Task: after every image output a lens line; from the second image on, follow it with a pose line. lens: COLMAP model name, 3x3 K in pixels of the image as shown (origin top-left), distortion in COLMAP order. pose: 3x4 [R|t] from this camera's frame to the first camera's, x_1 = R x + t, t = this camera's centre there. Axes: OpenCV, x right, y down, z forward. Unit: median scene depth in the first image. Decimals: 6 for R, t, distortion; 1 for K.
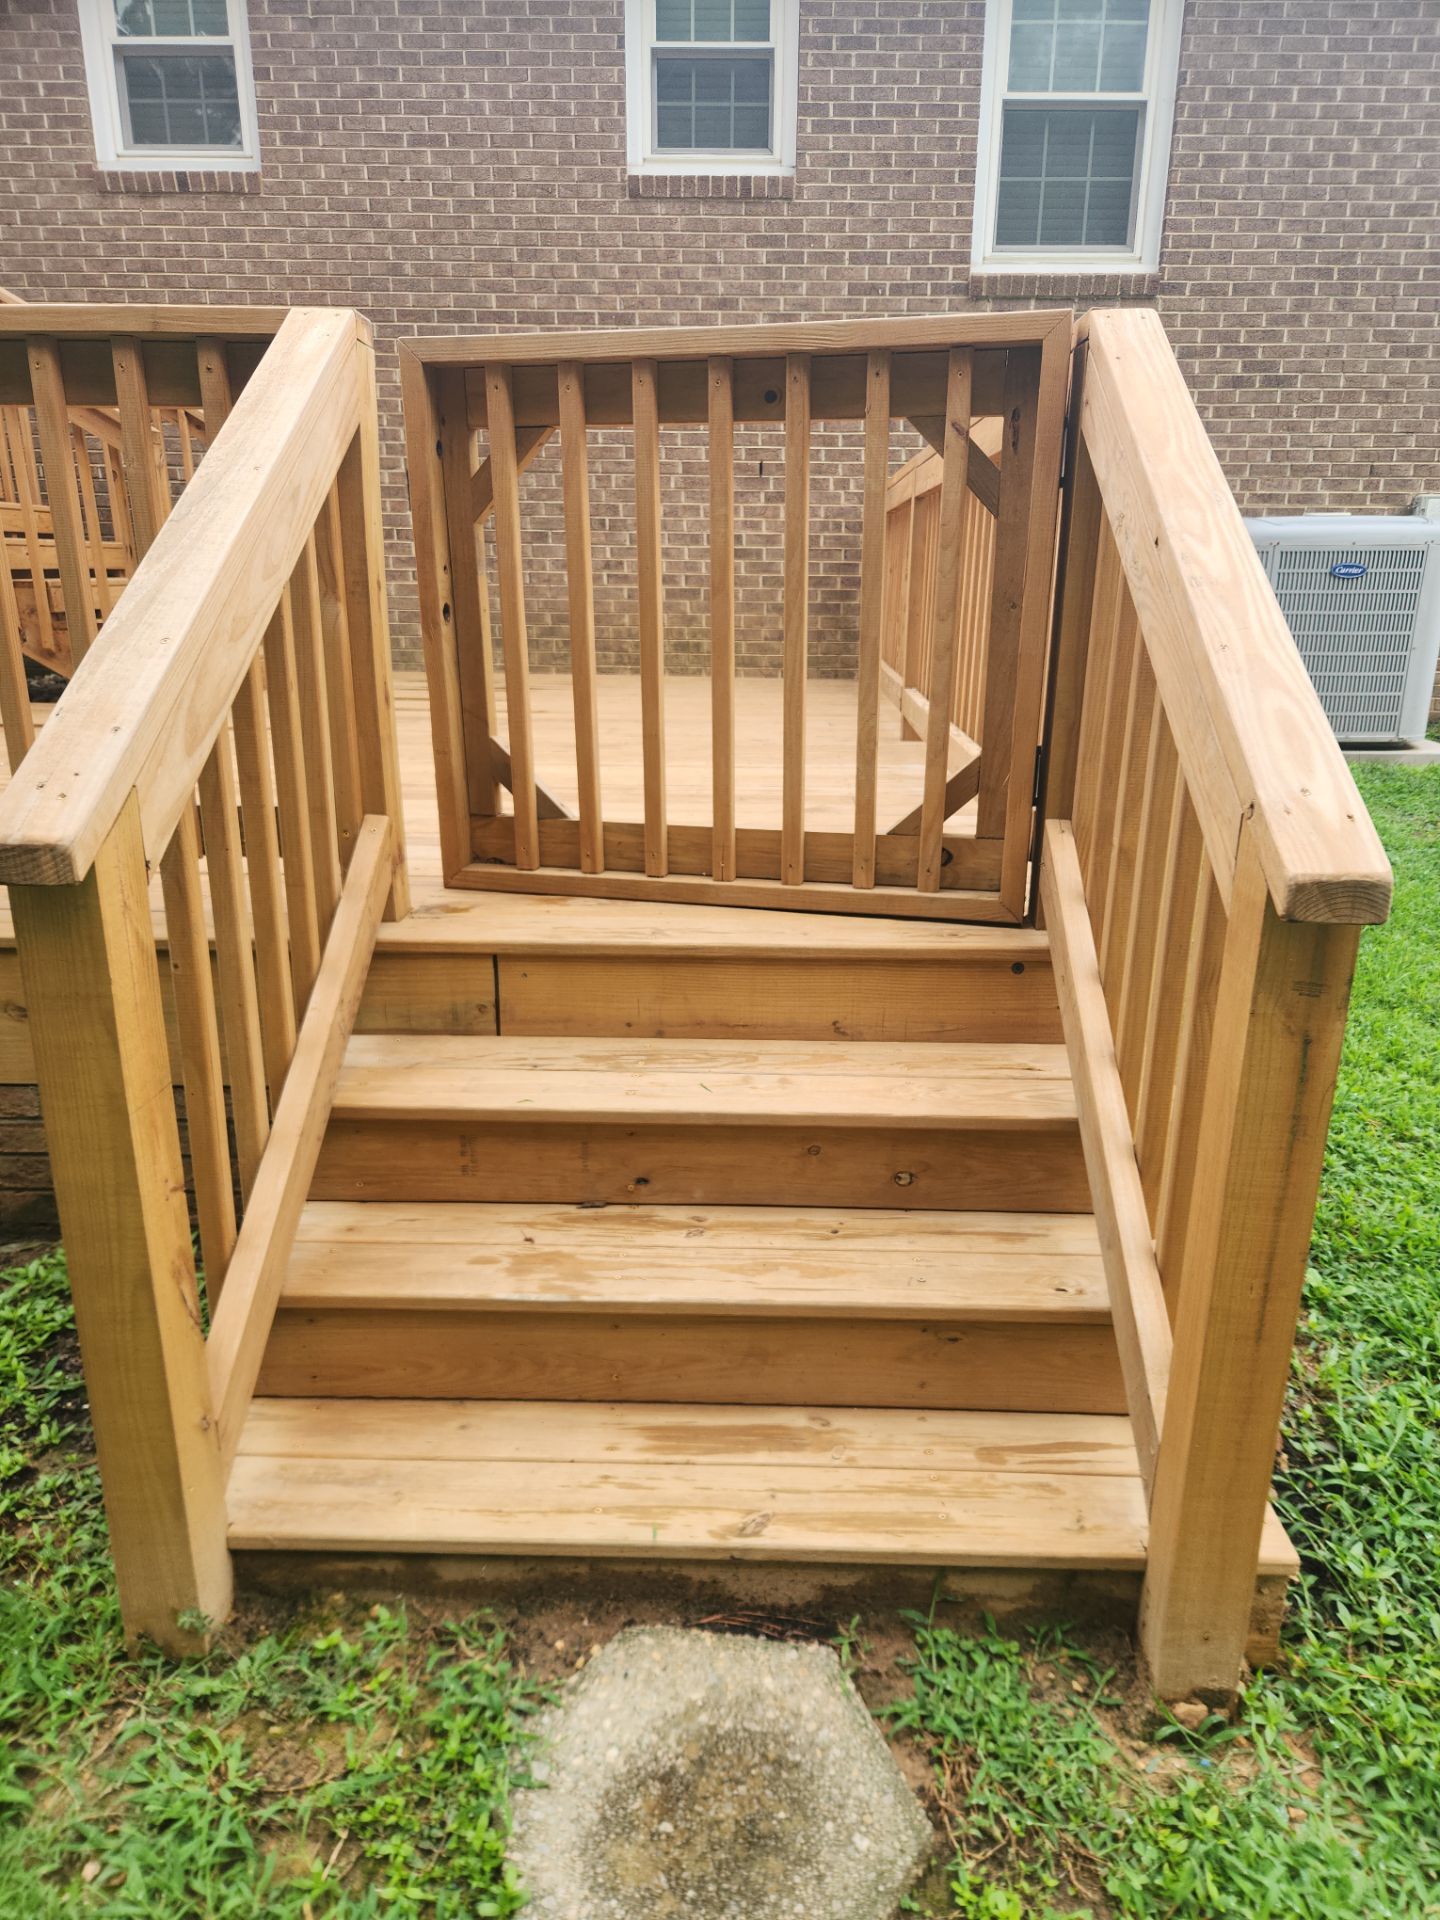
lens RADIAL K [[1314.9, 0, 739.1], [0, 1314.9, 992.6], [0, 0, 1]] dist [0.039846, -0.024630]
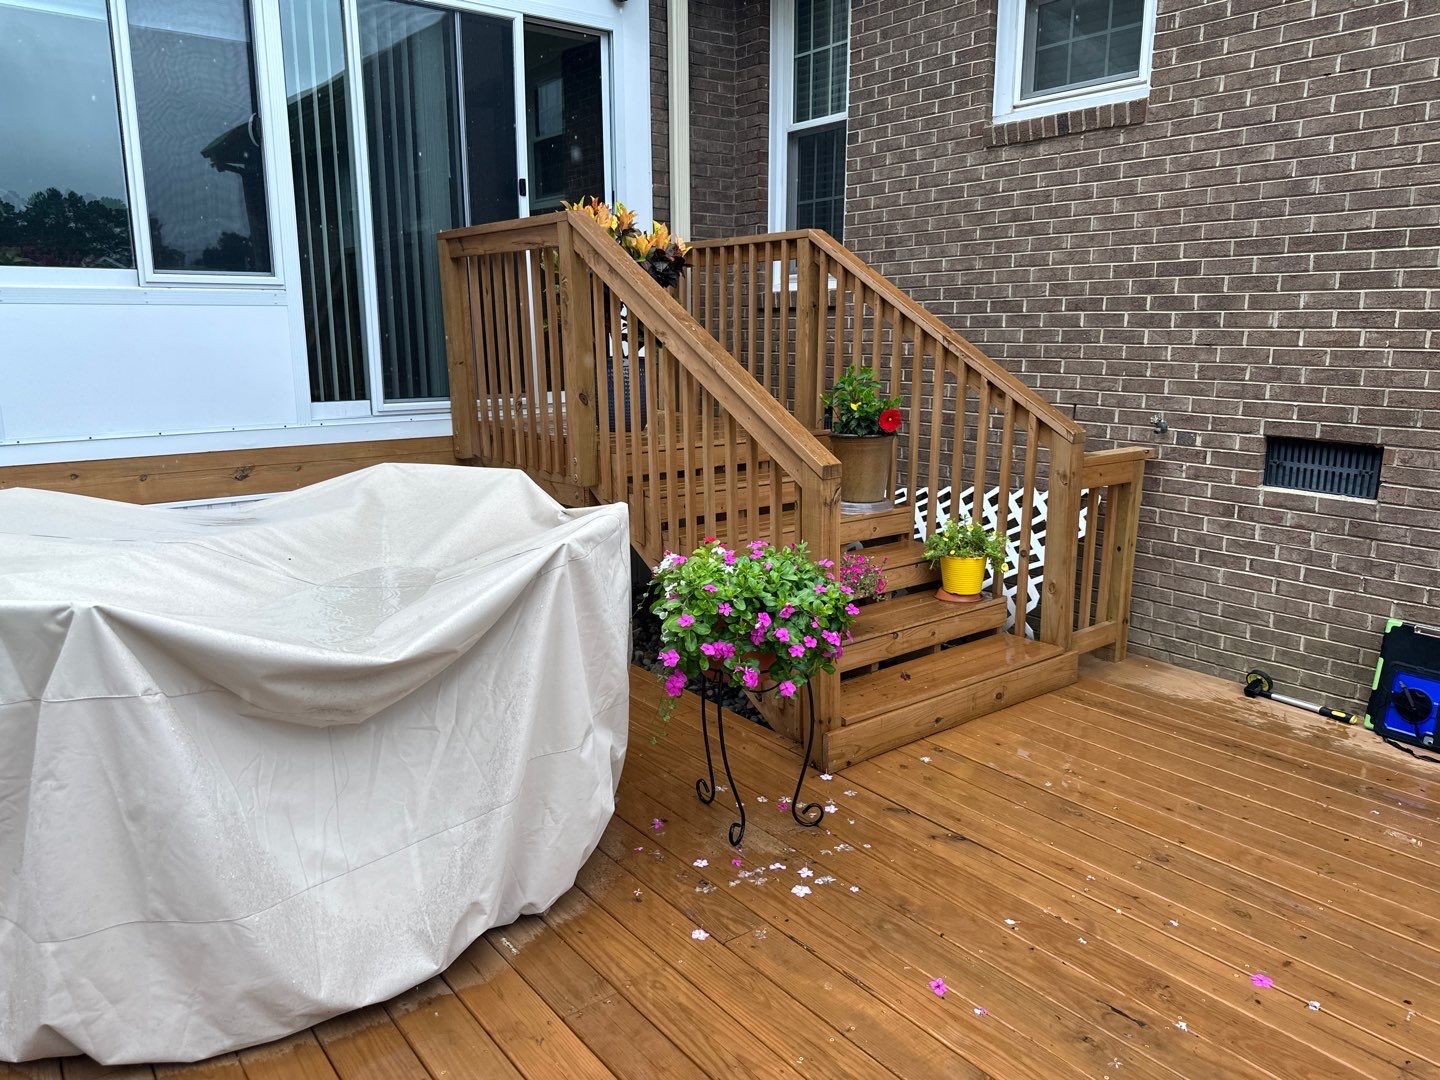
lens RADIAL K [[1022.7, 0, 724.8], [0, 1022.7, 518.1], [0, 0, 1]] dist [0.037713, -0.039866]
pose [[0.627375, 0.141947, -0.765671, 0.009461], [-0.230137, 0.973124, -0.008164, -0.294167], [0.743934, 0.181331, 0.643181, 0.435923]]
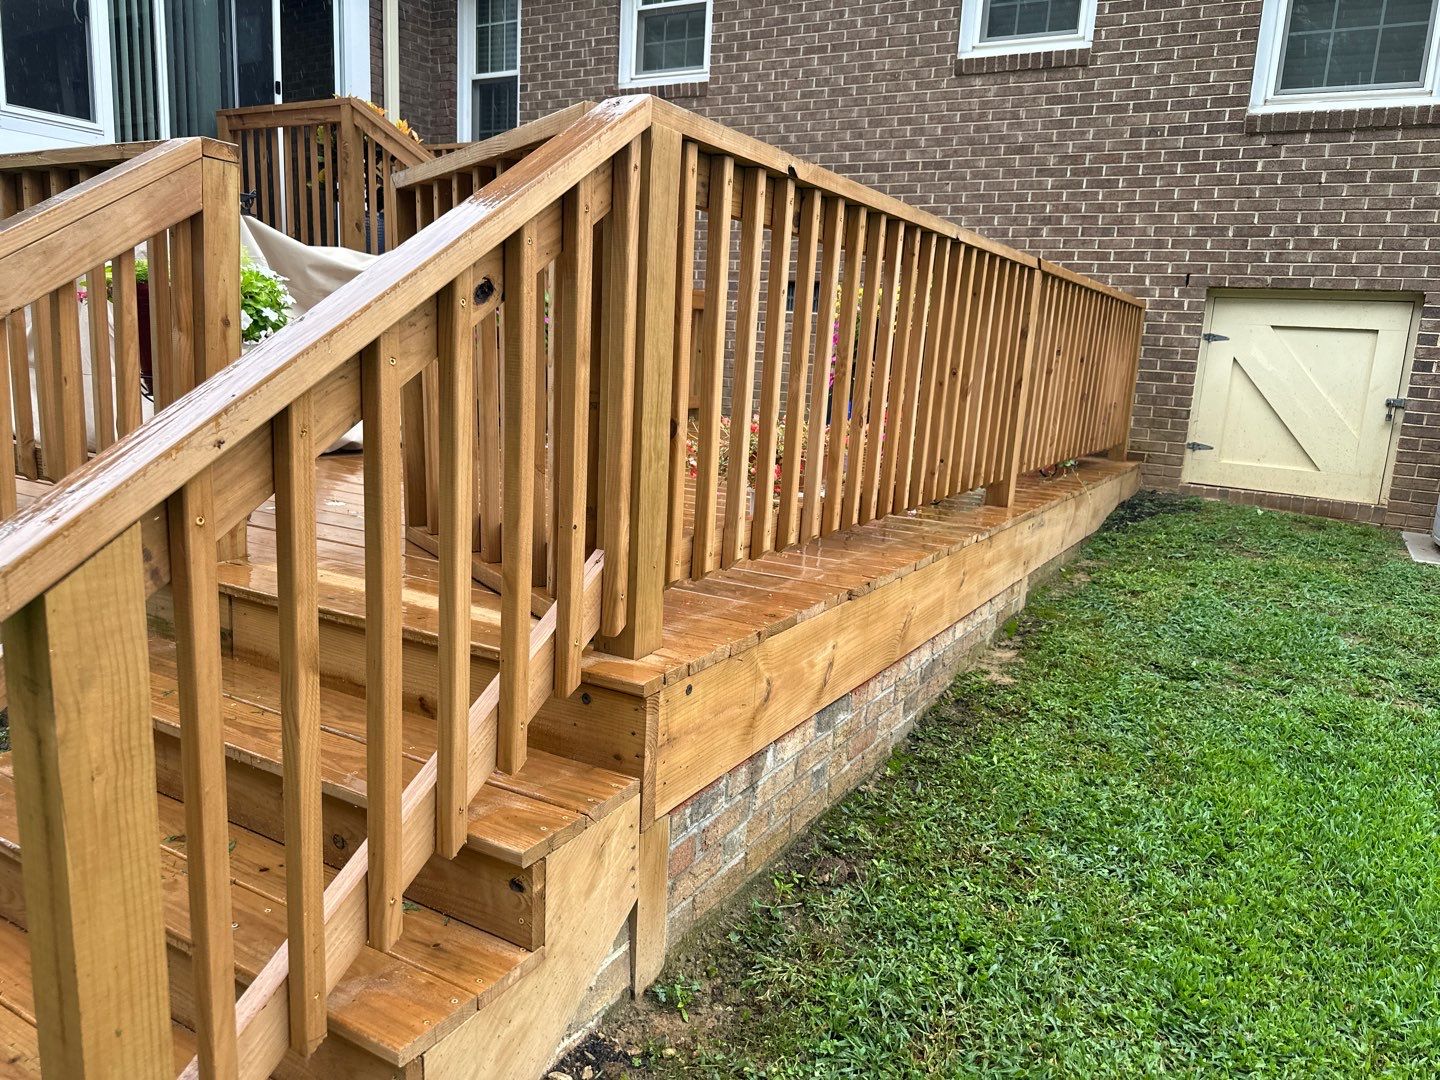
lens RADIAL K [[1022.7, 0, 719.4], [0, 1022.7, 535.9], [0, 0, 1]] dist [0.037713, -0.039866]
pose [[0.872680, 0.130714, -0.470472, 0.248072], [-0.196048, 0.976229, -0.092420, -0.029631], [0.447208, 0.172888, 0.877562, 0.106414]]
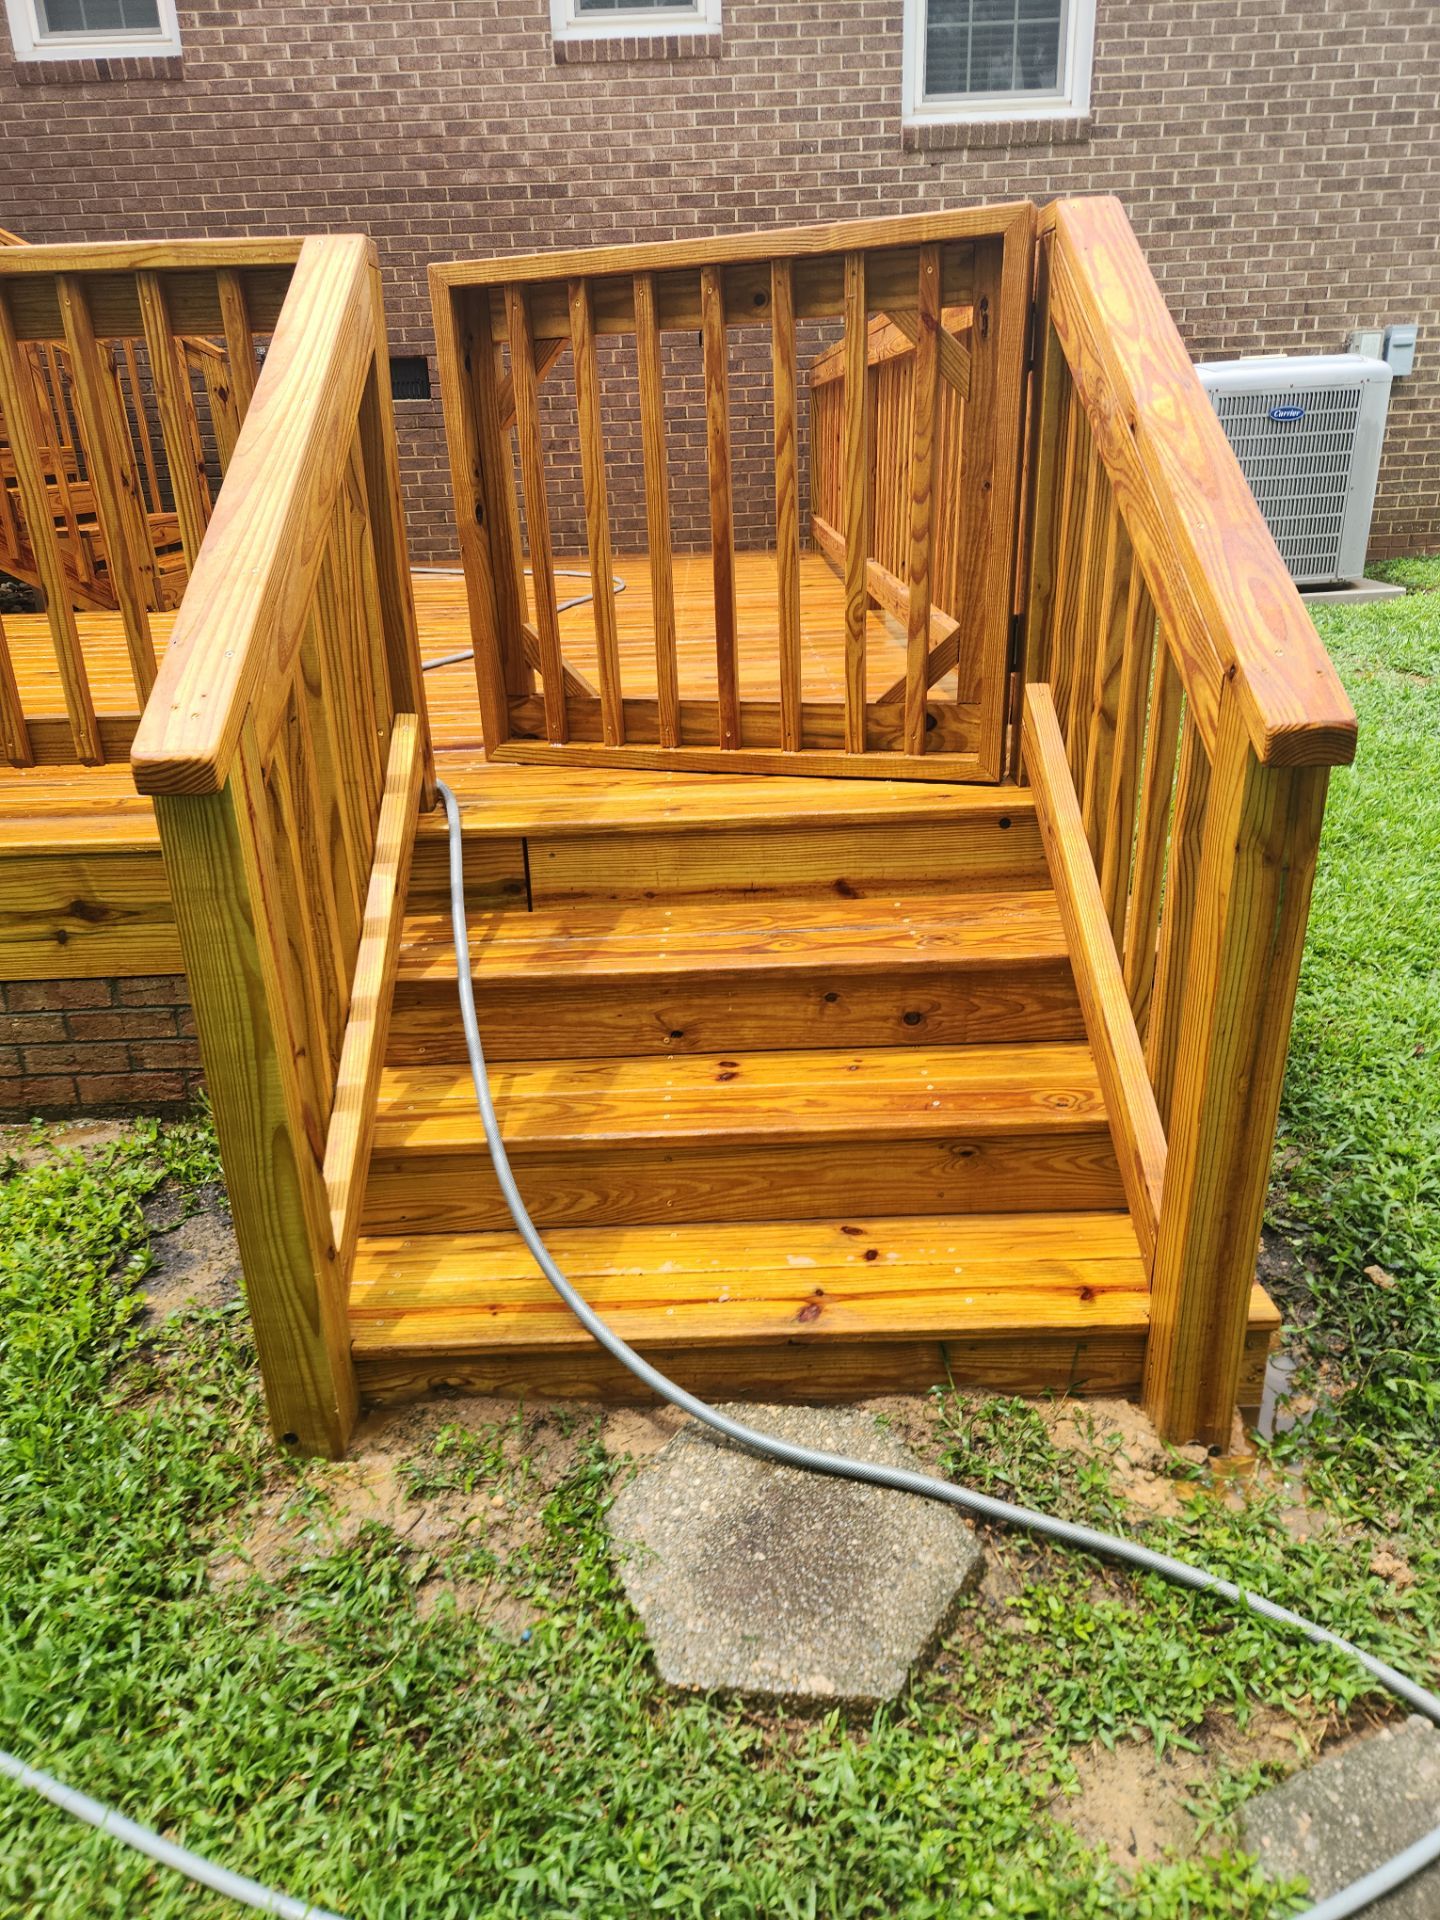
lens RADIAL K [[1314.9, 0, 697.2], [0, 1314.9, 948.1], [0, 0, 1]] dist [0.039846, -0.024630]
pose [[0.998535, -0.053542, 0.007873, -0.020500], [0.052931, 0.996547, 0.063976, 0.000887], [-0.011271, -0.063466, 0.997920, -0.034292]]
